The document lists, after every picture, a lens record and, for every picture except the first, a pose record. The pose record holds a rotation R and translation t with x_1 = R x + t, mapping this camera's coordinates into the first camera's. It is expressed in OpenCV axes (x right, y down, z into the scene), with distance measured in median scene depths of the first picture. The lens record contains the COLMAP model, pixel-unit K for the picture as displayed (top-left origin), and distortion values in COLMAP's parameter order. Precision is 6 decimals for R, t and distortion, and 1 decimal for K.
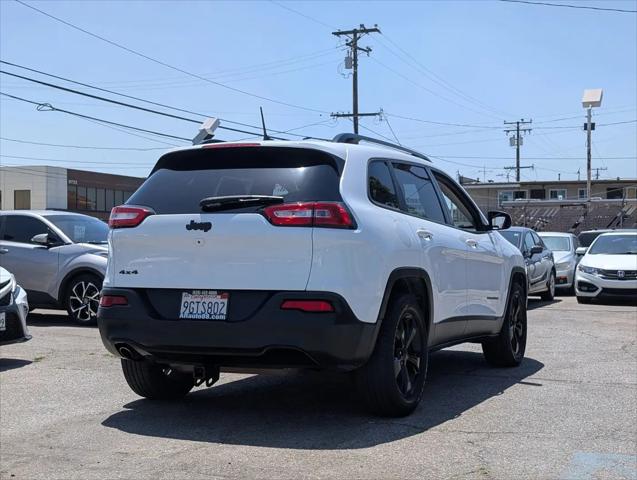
lens RADIAL K [[996.7, 0, 318.5], [0, 996.7, 240.0], [0, 0, 1]] dist [0.125148, -0.143984]
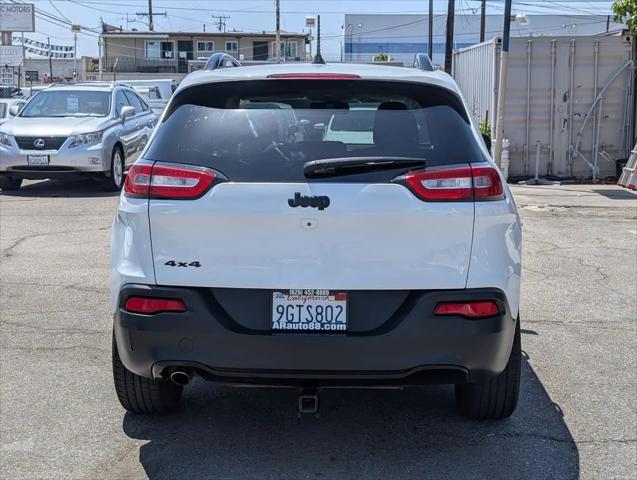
lens RADIAL K [[996.7, 0, 318.5], [0, 996.7, 240.0], [0, 0, 1]] dist [0.125148, -0.143984]
pose [[0.924739, -0.049978, 0.377307, -0.373694], [-0.008877, 0.988239, 0.152660, -0.092609], [-0.380499, -0.144521, 0.913419, 0.353334]]
